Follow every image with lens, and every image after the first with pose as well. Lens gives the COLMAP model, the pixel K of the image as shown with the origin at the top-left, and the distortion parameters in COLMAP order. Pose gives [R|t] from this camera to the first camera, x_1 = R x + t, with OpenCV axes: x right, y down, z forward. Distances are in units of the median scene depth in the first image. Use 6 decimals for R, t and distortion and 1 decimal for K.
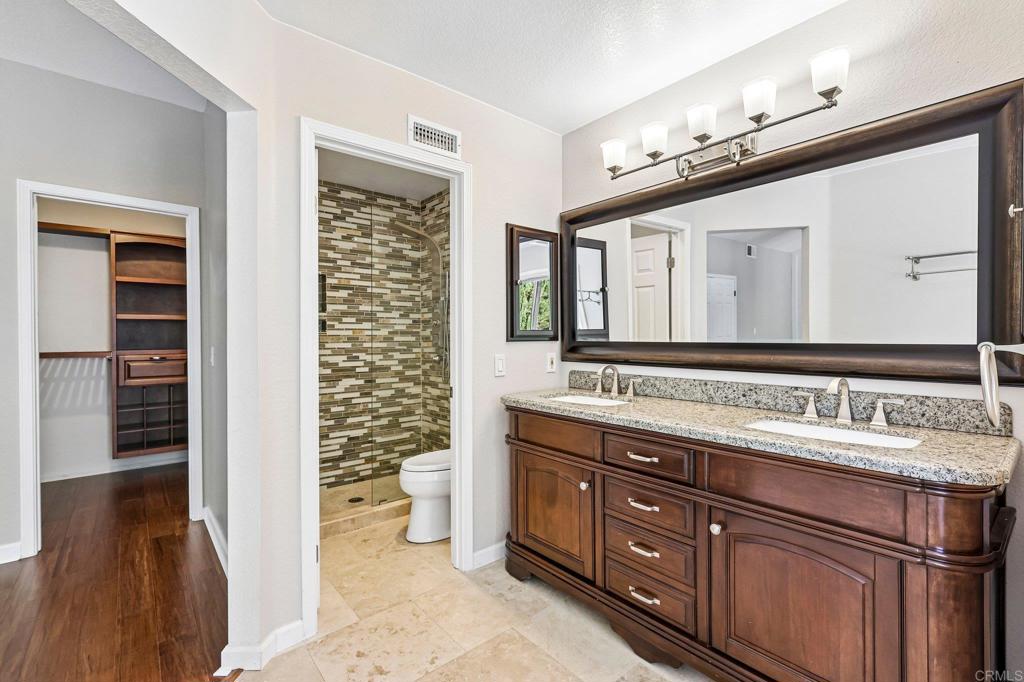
lens RADIAL K [[494.8, 0, 510.9], [0, 494.8, 335.5], [0, 0, 1]] dist [-0.001140, 0.000106]
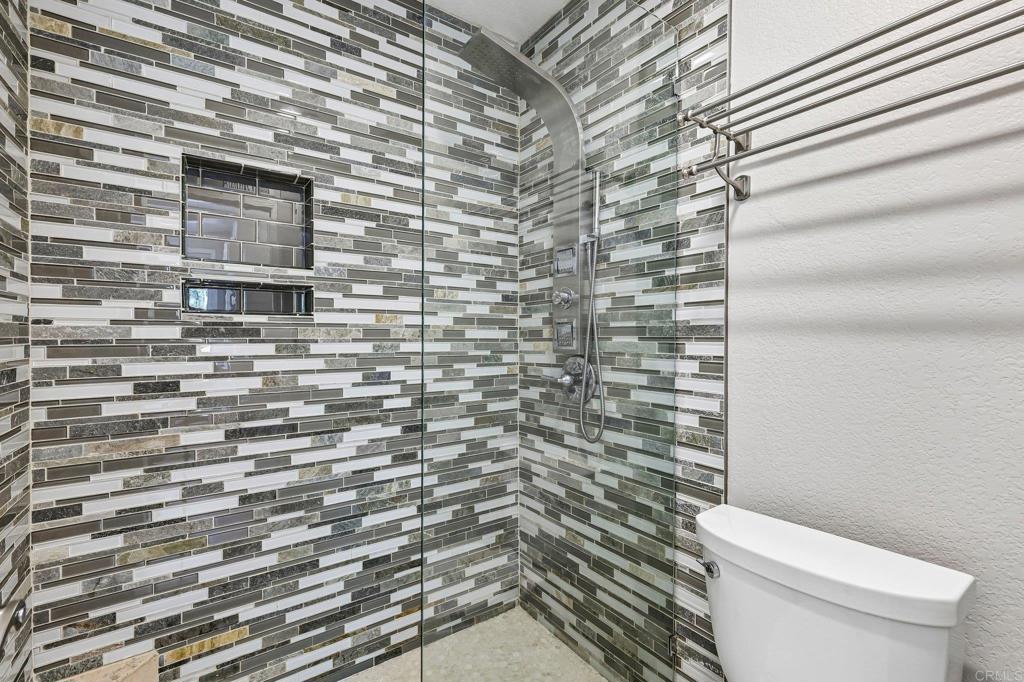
lens RADIAL K [[494.8, 0, 509.5], [0, 494.8, 339.4], [0, 0, 1]] dist [-0.001140, 0.000106]
pose [[0.997094, 0.008462, -0.075704, -0.164314], [-0.007572, 0.999899, 0.012045, 0.005985], [0.075798, -0.011437, 0.997058, 0.556000]]
